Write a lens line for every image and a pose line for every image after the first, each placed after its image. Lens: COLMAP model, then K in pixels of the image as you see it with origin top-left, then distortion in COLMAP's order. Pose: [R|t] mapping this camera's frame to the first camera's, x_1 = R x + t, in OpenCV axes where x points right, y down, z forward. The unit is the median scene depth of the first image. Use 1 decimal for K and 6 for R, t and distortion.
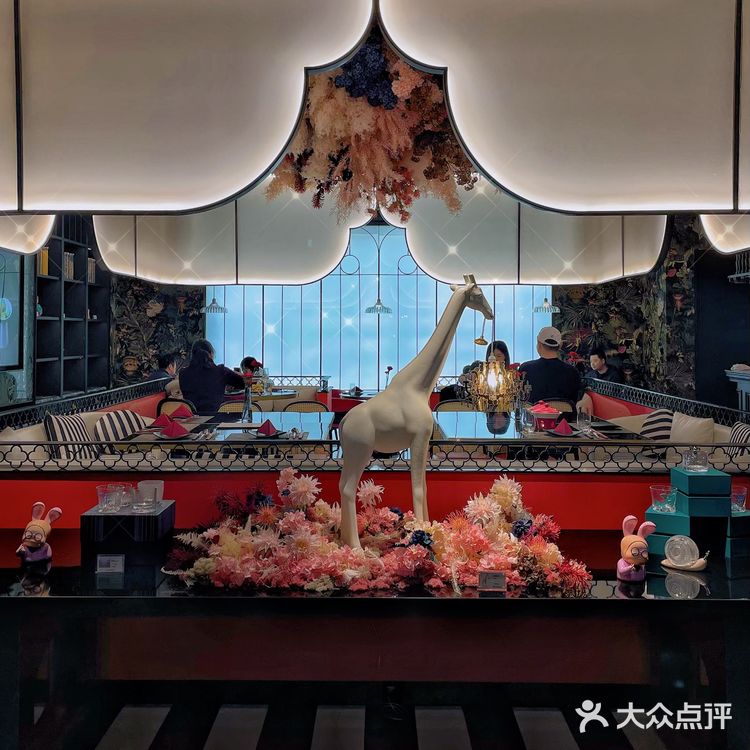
lens RADIAL K [[726.1, 0, 371.9], [0, 726.1, 322.7], [0, 0, 1]] dist [0.059921, -0.003001]
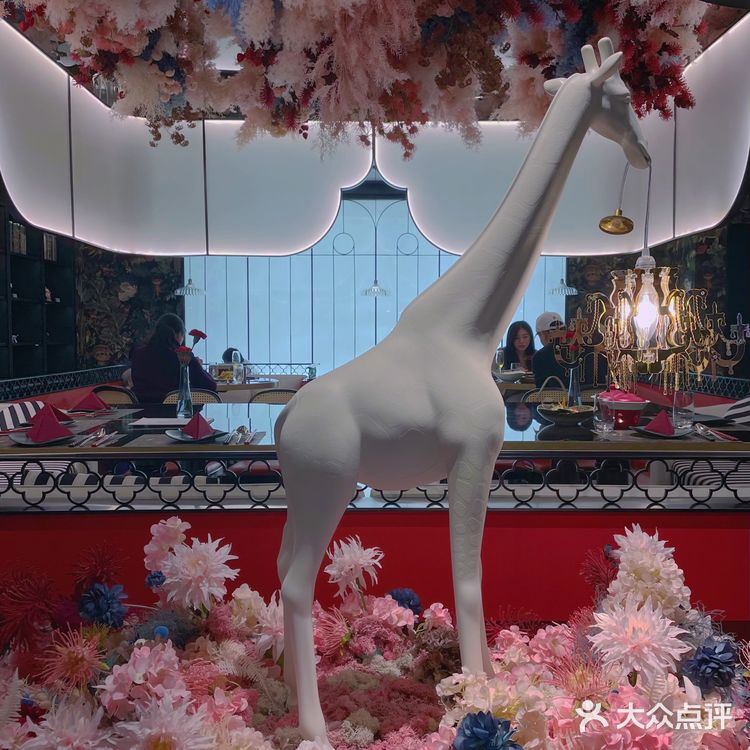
lens RADIAL K [[719.3, 0, 375.0], [0, 719.3, 375.0], [0, 0, 1]] dist [0.005371, -0.001736]
pose [[0.999969, -0.002981, 0.007250, 0.004233], [0.002405, 0.996939, 0.078150, 0.036905], [-0.007461, -0.078130, 0.996915, 0.271048]]
